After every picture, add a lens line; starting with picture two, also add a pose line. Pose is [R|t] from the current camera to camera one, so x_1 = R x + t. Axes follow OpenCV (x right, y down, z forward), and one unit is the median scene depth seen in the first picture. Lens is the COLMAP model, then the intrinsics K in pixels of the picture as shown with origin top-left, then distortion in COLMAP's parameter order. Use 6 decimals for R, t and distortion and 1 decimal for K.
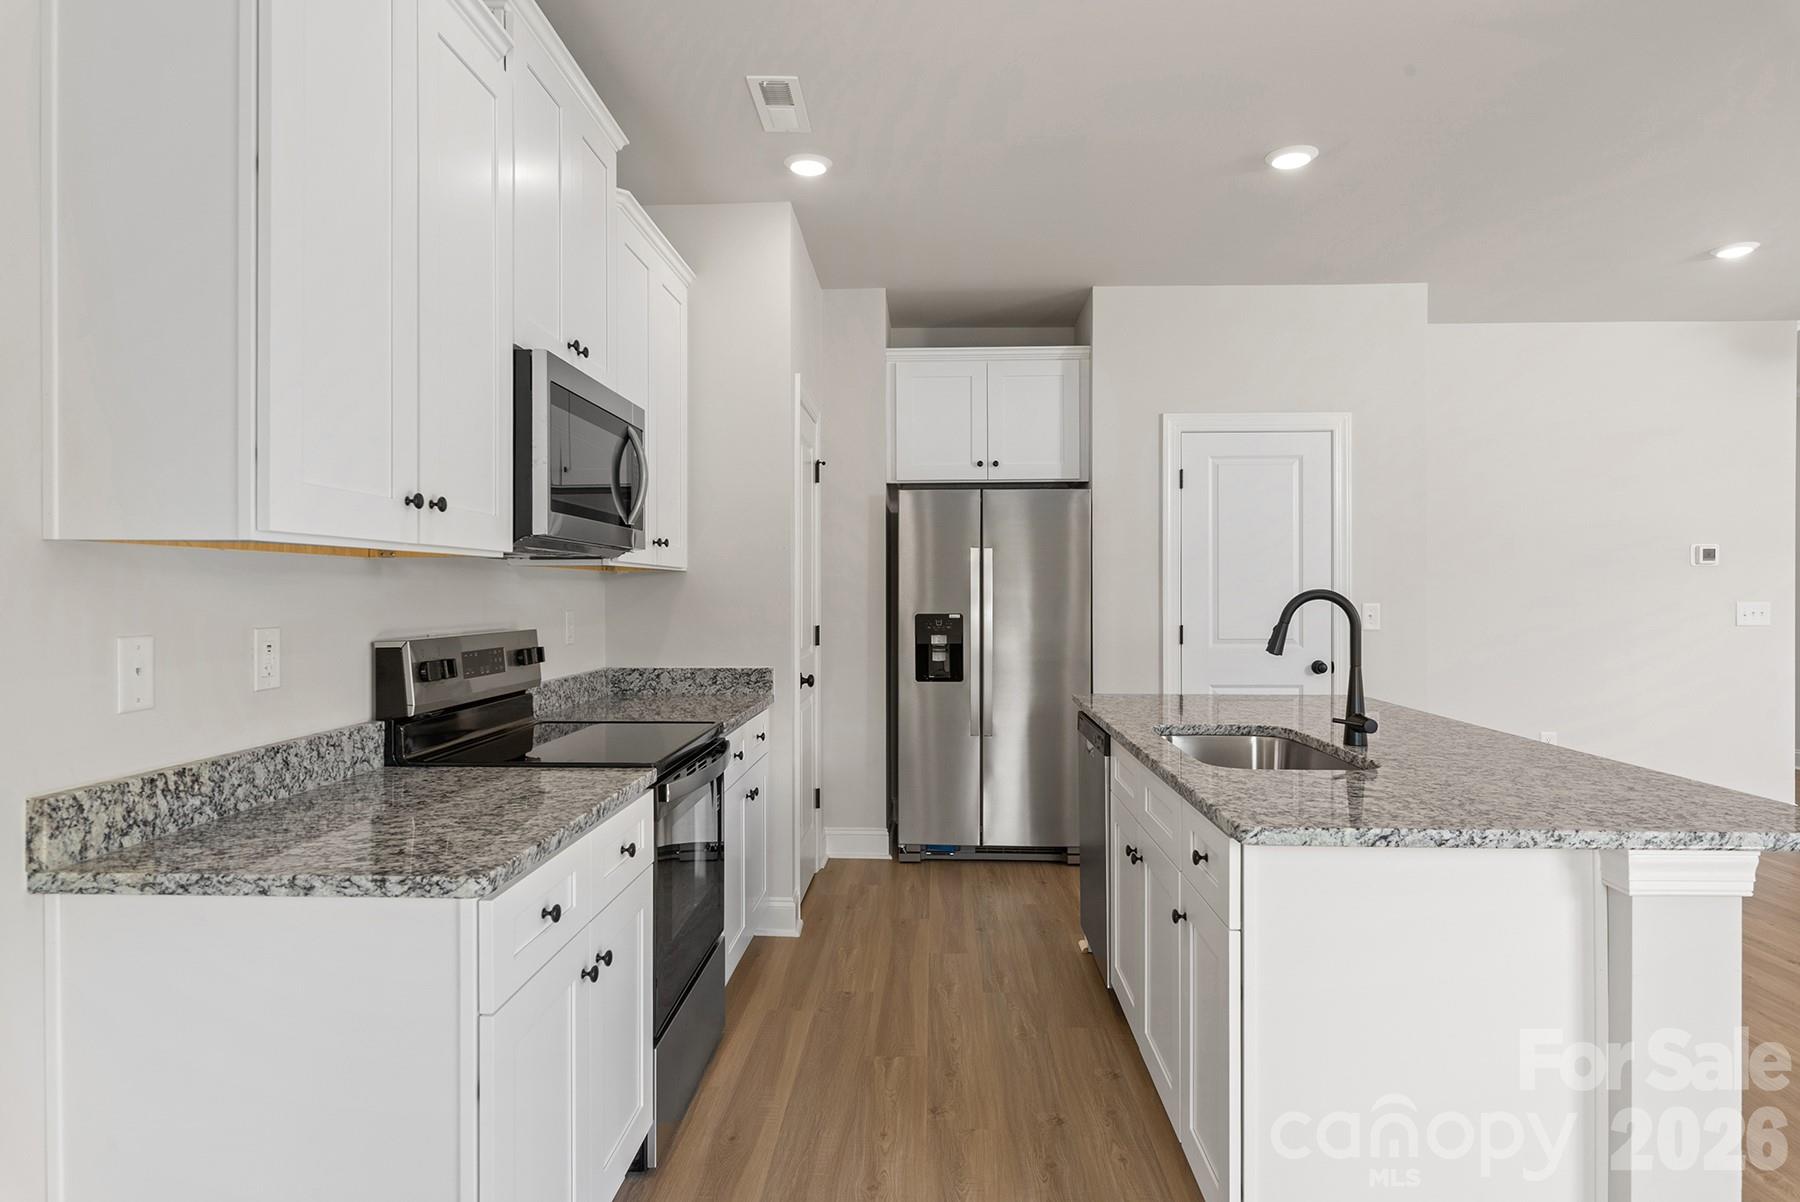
lens RADIAL K [[1021.8, 0, 898.5], [0, 1021.8, 595.4], [0, 0, 1]] dist [0.000129, 0.000199]
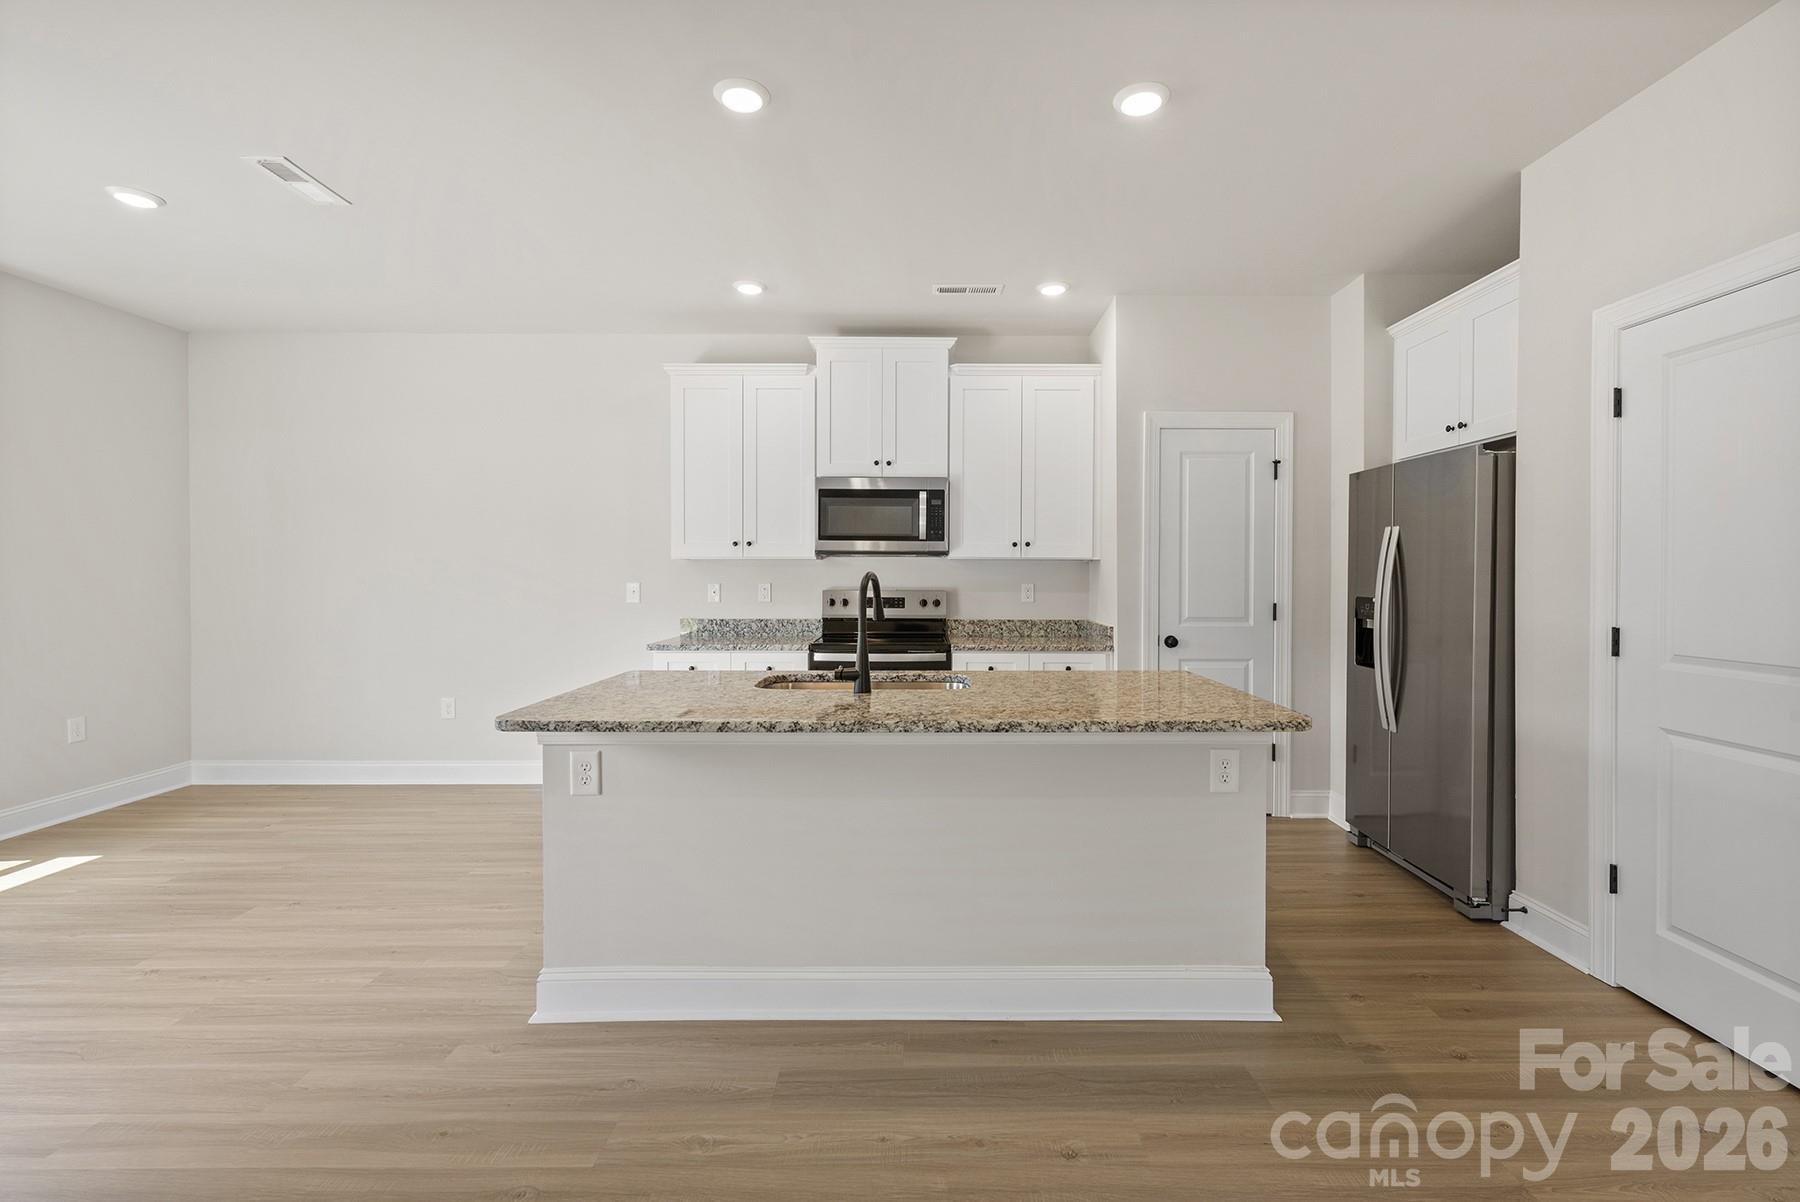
lens RADIAL K [[781.3, 0, 901.0], [0, 781.3, 593.7], [0, 0, 1]] dist [0.002745, 0.000285]
pose [[0.033568, 0.030356, -0.998975, 1.896953], [-0.003483, 0.999536, 0.030256, -0.017097], [0.999430, 0.002463, 0.033658, 1.307408]]
